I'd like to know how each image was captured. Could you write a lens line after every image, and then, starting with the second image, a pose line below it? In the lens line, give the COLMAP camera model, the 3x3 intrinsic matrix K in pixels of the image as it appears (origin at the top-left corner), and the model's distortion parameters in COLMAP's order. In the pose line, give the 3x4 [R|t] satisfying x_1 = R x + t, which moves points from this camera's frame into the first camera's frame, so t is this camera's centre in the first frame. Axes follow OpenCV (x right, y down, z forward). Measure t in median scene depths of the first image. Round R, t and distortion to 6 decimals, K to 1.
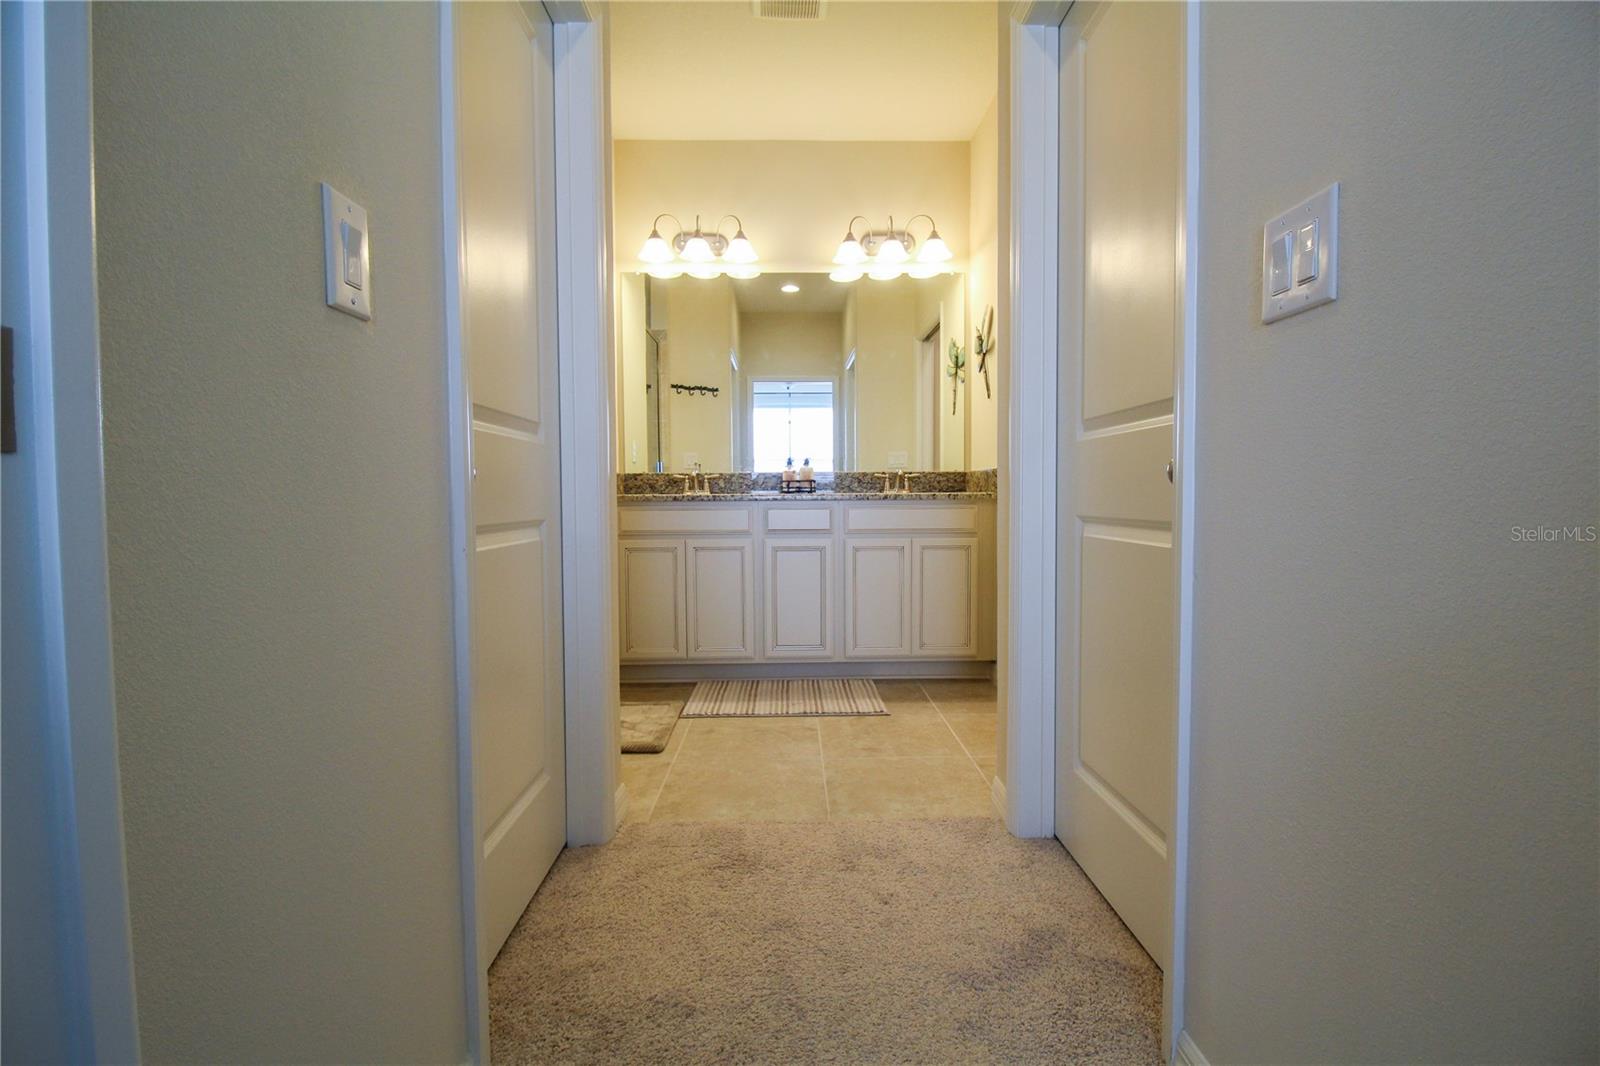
lens RADIAL K [[761.6, 0, 809.2], [0, 761.6, 529.2], [0, 0, 1]] dist [0.001899, -0.013295]
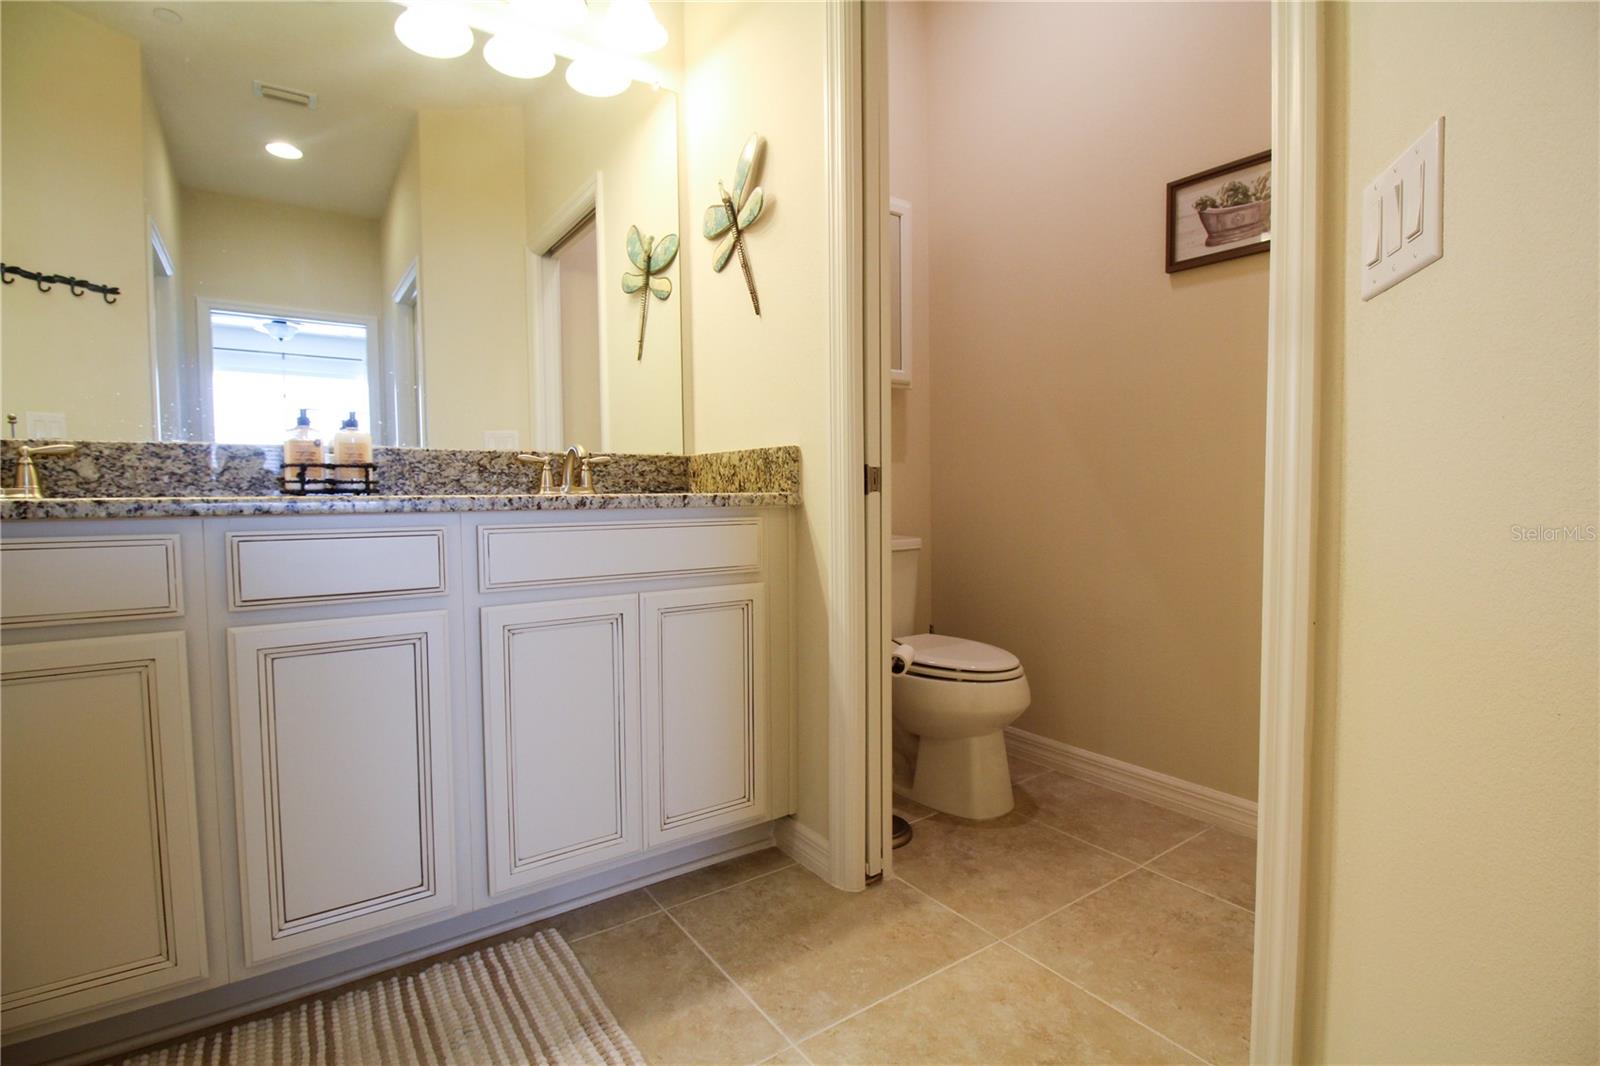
lens RADIAL K [[750.1, 0, 810.3], [0, 750.1, 530.2], [0, 0, 1]] dist [0.002253, -0.012435]
pose [[0.832118, -0.027075, 0.553938, -0.023284], [0.029355, 0.999558, 0.004759, -0.022030], [-0.553822, 0.012301, 0.832544, 0.506679]]
